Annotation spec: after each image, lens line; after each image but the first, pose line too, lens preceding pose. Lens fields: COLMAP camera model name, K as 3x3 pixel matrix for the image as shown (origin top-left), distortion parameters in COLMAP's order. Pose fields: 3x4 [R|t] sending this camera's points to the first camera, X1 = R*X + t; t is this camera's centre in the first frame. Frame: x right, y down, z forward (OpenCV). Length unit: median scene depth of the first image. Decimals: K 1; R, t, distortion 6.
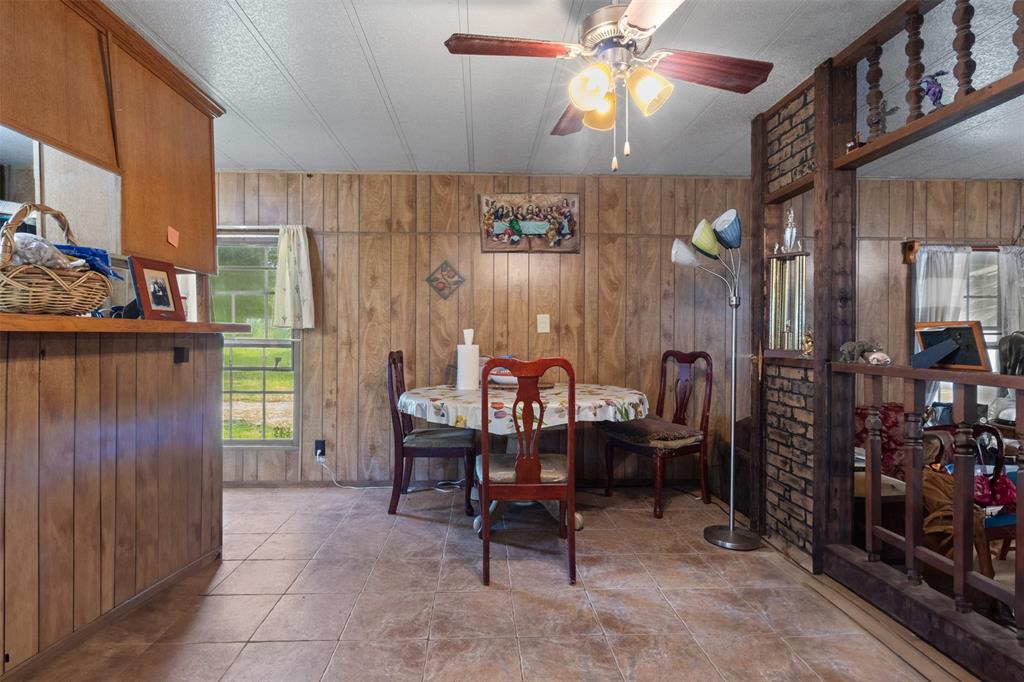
lens RADIAL K [[486.1, 0, 492.6], [0, 486.1, 334.5], [0, 0, 1]] dist [-0.000160, 0.000600]
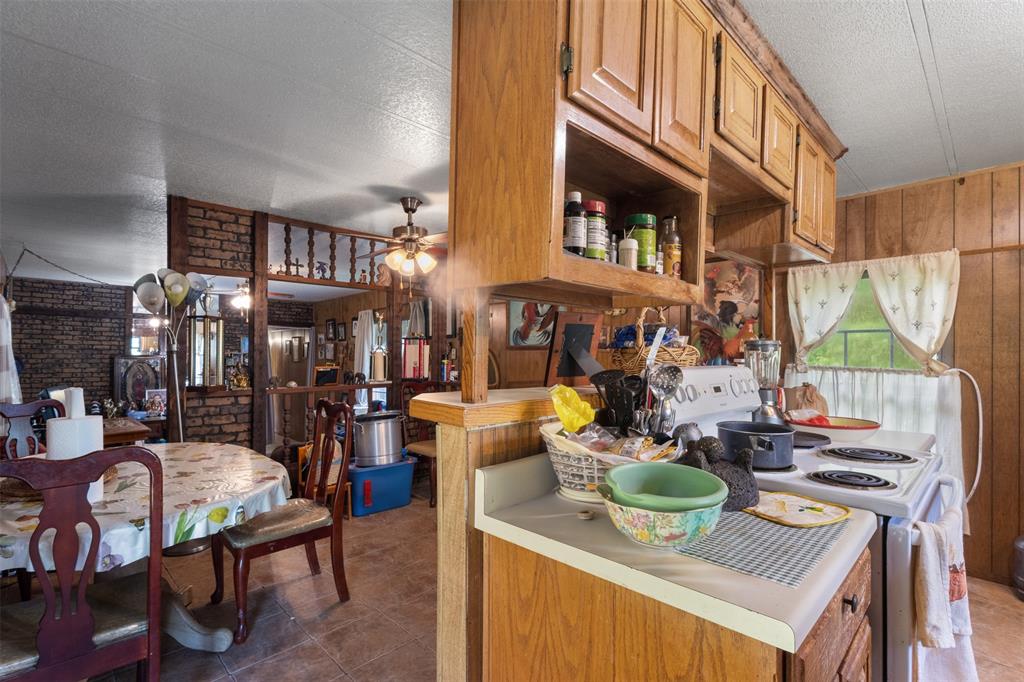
lens RADIAL K [[480.5, 0, 510.9], [0, 480.5, 351.1], [0, 0, 1]] dist [0.002346, 0.000799]
pose [[-0.689771, -0.001601, 0.724026, -0.675283], [-0.005771, 0.999978, -0.003287, -0.046351], [-0.724005, -0.006445, -0.689765, 0.918670]]
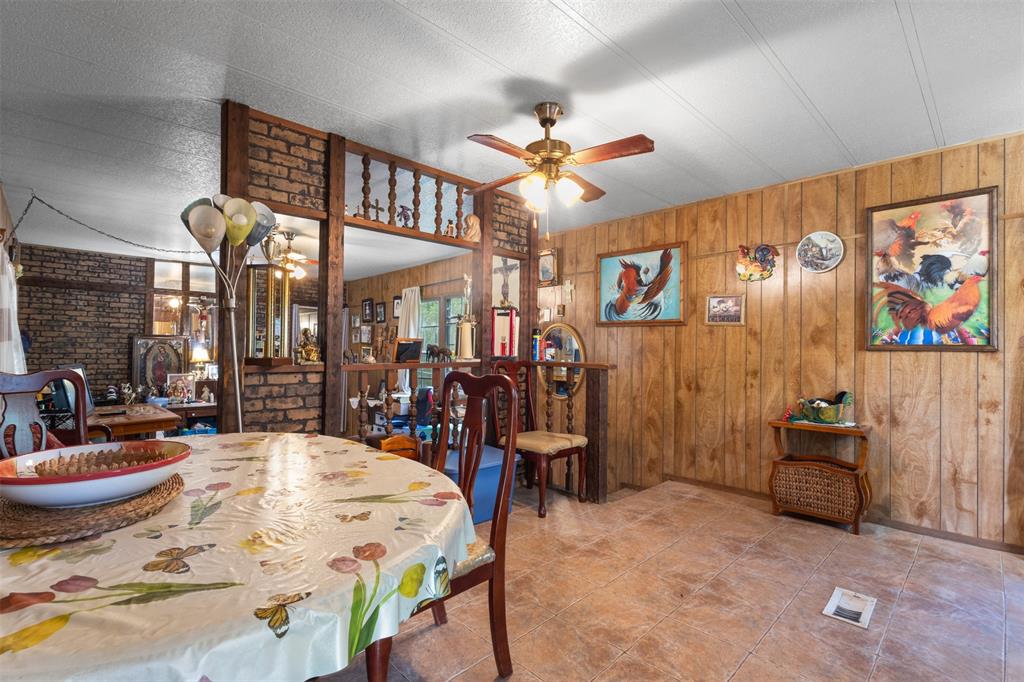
lens RADIAL K [[476.0, 0, 512.0], [0, 476.0, 341.0], [0, 0, 1]] dist [0.001883, 0.000654]
pose [[-0.686346, 0.000516, 0.727275, -0.341842], [-0.011710, 0.999862, -0.011760, 0.001064], [-0.727180, -0.016587, -0.686246, 0.922527]]
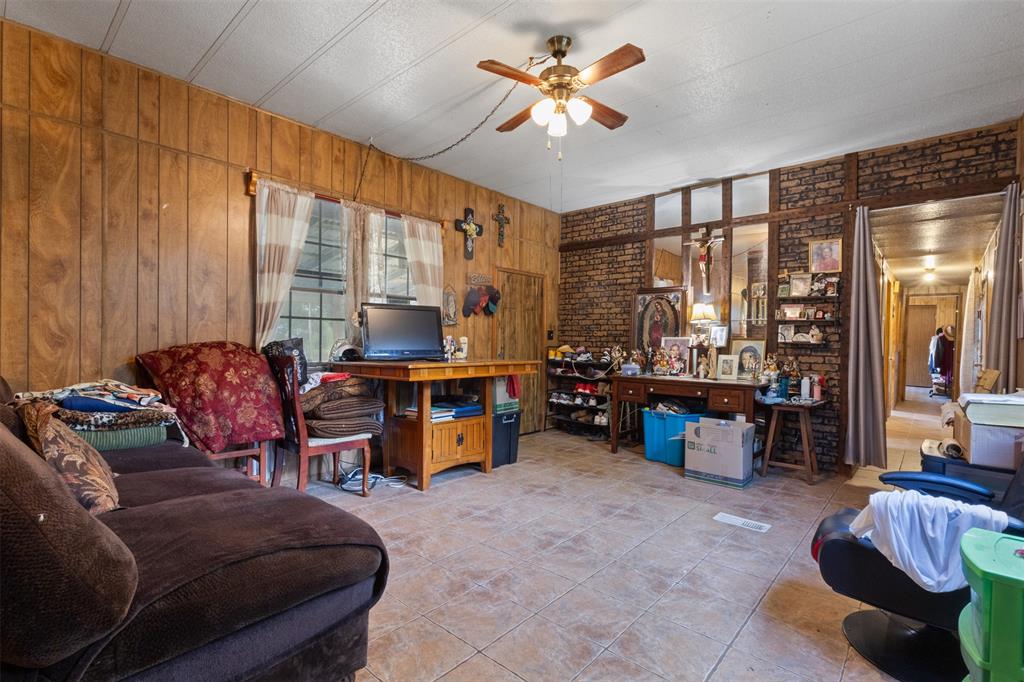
lens RADIAL K [[475.0, 0, 509.8], [0, 475.0, 344.0], [0, 0, 1]] dist [0.001274, -0.000085]
pose [[0.687361, -0.001167, 0.726315, 0.533684], [-0.006999, 0.999942, 0.008230, 0.131925], [-0.726282, -0.010740, 0.687313, -0.005730]]
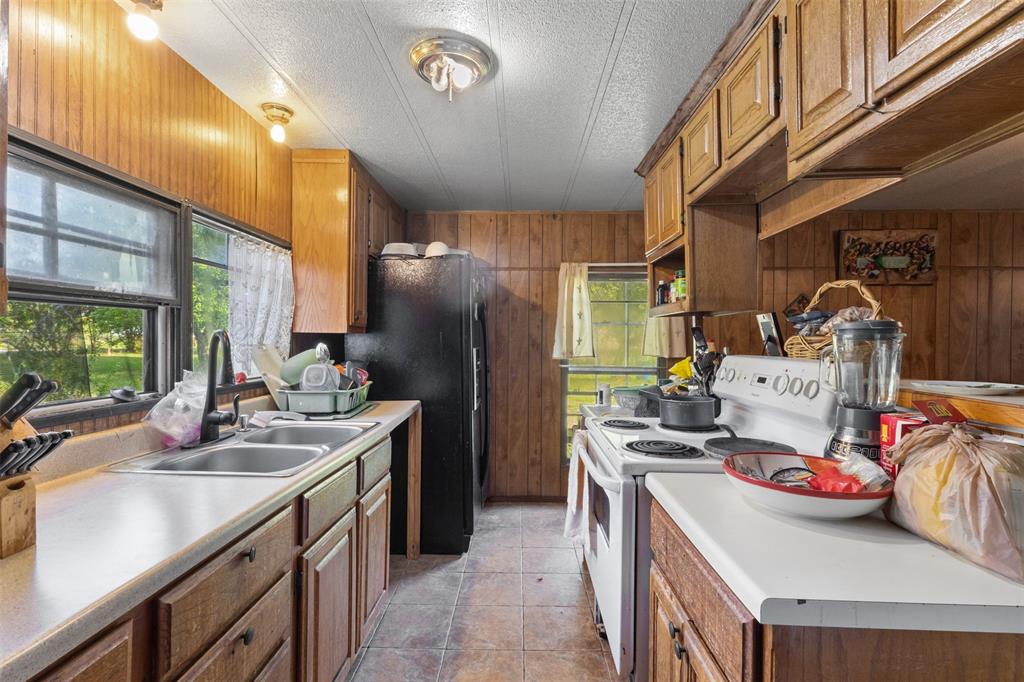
lens RADIAL K [[480.5, 0, 510.9], [0, 480.5, 351.1], [0, 0, 1]] dist [0.002346, 0.000799]
pose [[0.998968, -0.000614, -0.045409, -0.690034], [0.001091, 0.999944, 0.010488, -0.037595], [0.045400, -0.010527, 0.998913, -0.084637]]
